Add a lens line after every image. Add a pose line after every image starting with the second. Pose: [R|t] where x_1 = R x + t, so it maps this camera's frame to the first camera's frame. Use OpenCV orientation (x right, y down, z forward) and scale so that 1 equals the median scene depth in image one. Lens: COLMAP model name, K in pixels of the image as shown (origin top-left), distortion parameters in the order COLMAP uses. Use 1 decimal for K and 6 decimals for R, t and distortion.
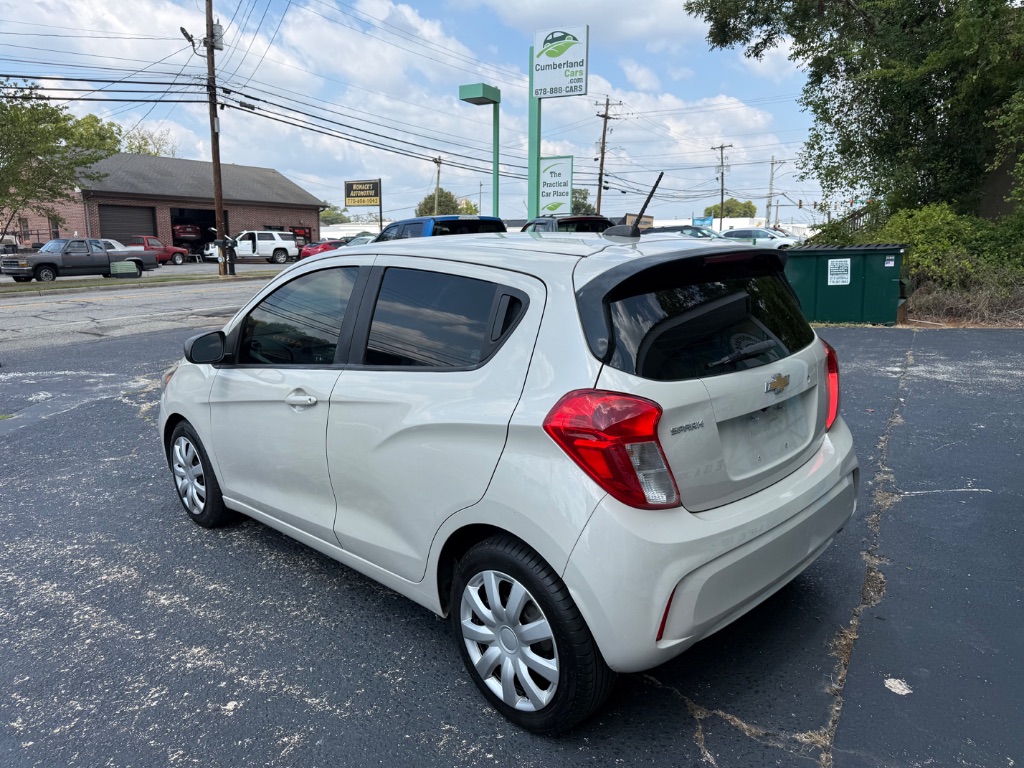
lens RADIAL K [[725.7, 0, 505.0], [0, 725.7, 383.3], [0, 0, 1]] dist [0.022840, -0.021312]
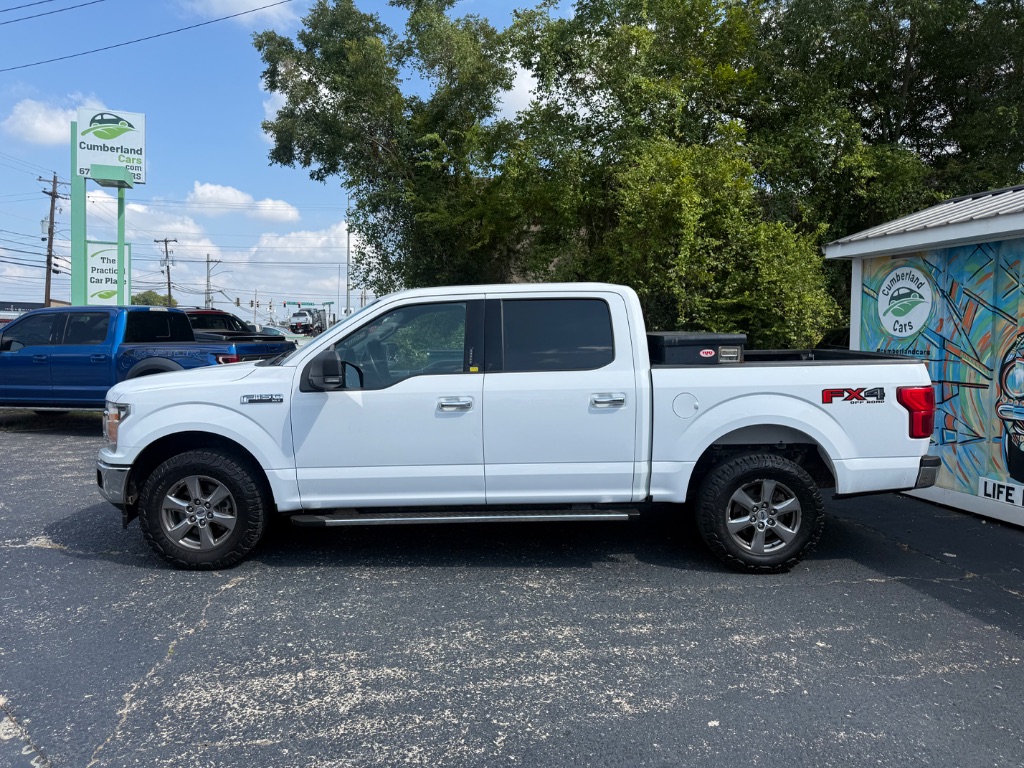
lens RADIAL K [[725.7, 0, 498.1], [0, 725.7, 384.0], [0, 0, 1]] dist [0.022840, -0.021312]
pose [[0.722296, -0.019349, 0.691313, -0.214562], [0.106247, 0.990846, -0.083277, -0.006698], [-0.683374, 0.133601, 0.717740, 0.028997]]
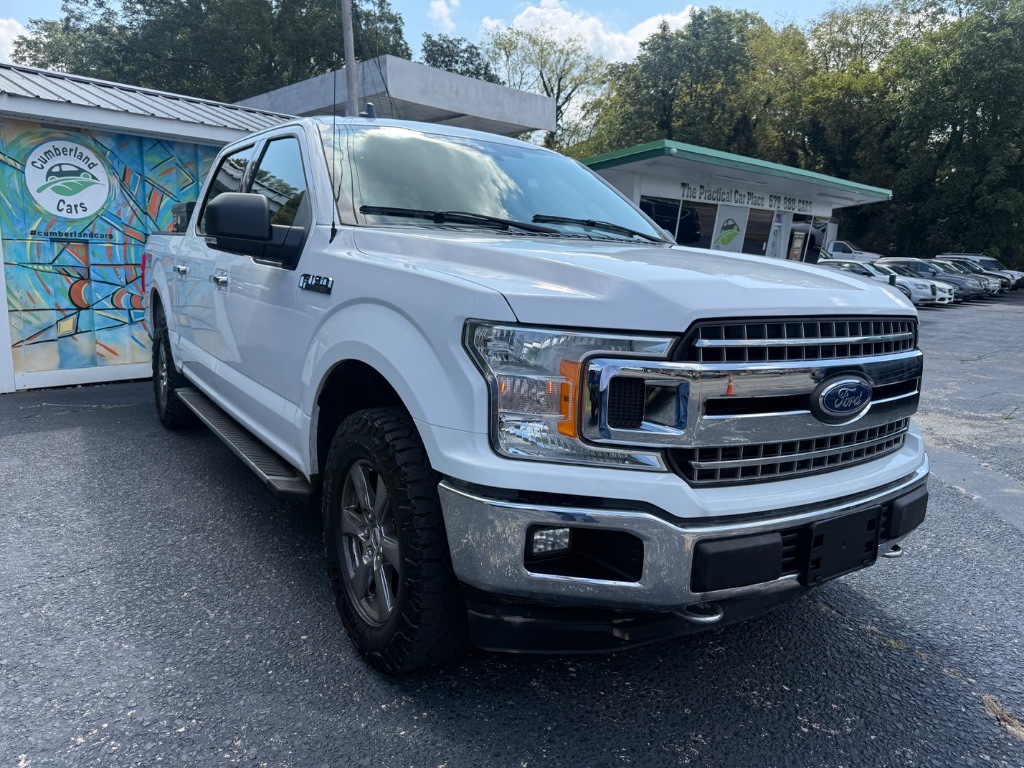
lens RADIAL K [[725.7, 0, 516.1], [0, 725.7, 388.0], [0, 0, 1]] dist [0.022840, -0.021312]
pose [[-0.979601, -0.028217, 0.198963, -0.104665], [0.042316, 0.938928, 0.341502, -0.064089], [-0.196449, 0.342955, -0.918580, 0.396494]]
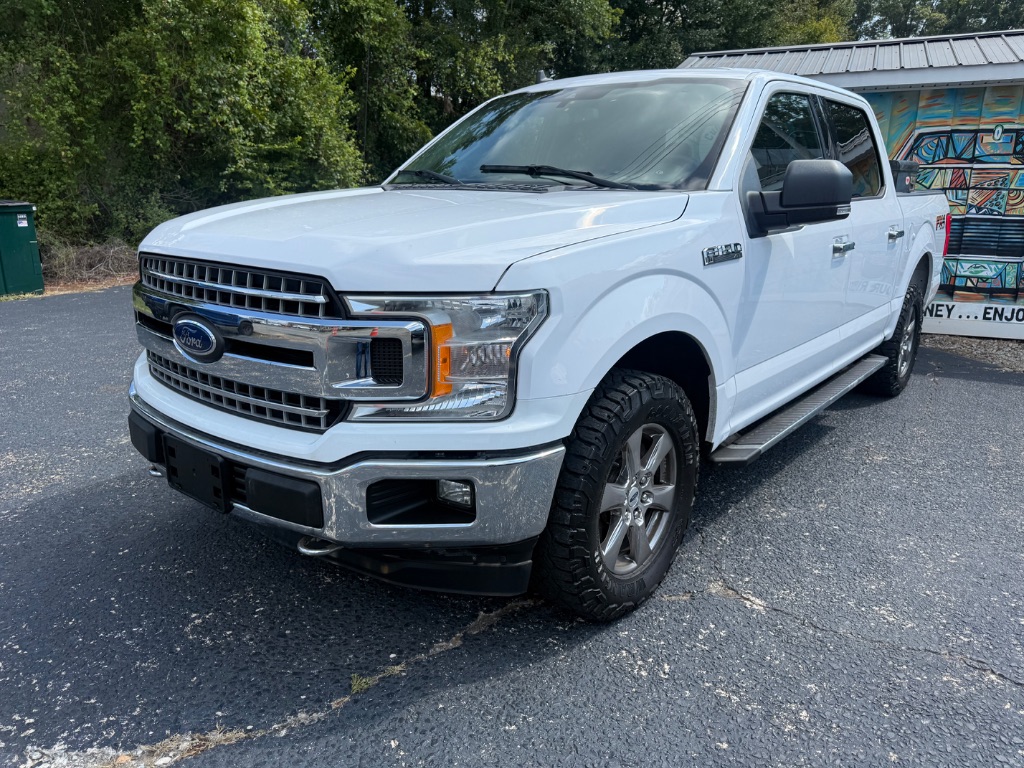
lens RADIAL K [[741.2, 0, 514.4], [0, 741.2, 389.5], [0, 0, 1]] dist [0.006325, -0.005263]
pose [[-0.088885, -0.219331, 0.971593, -0.227831], [0.180806, 0.955696, 0.232283, -0.039613], [-0.979494, 0.196316, -0.045290, 0.272447]]
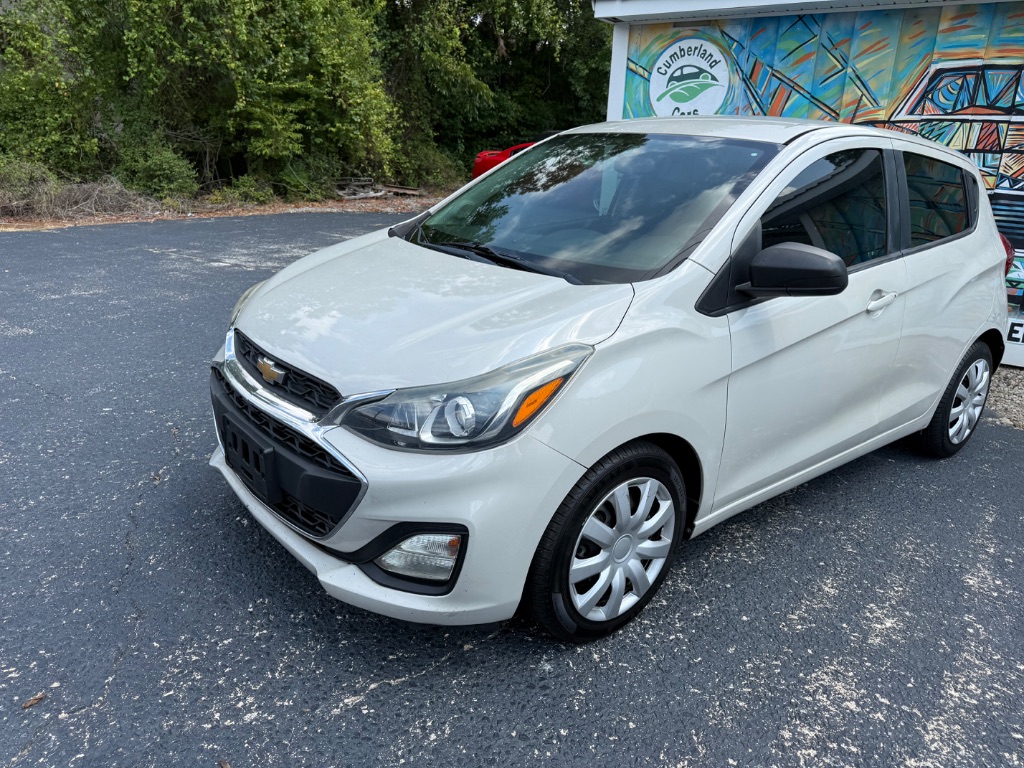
lens RADIAL K [[741.2, 0, 503.6], [0, 741.2, 382.6], [0, 0, 1]] dist [0.006325, -0.005263]
pose [[0.085451, -0.264039, 0.960719, -0.160595], [0.138127, 0.958074, 0.251027, -0.022810], [-0.986721, 0.111251, 0.118339, 0.178194]]
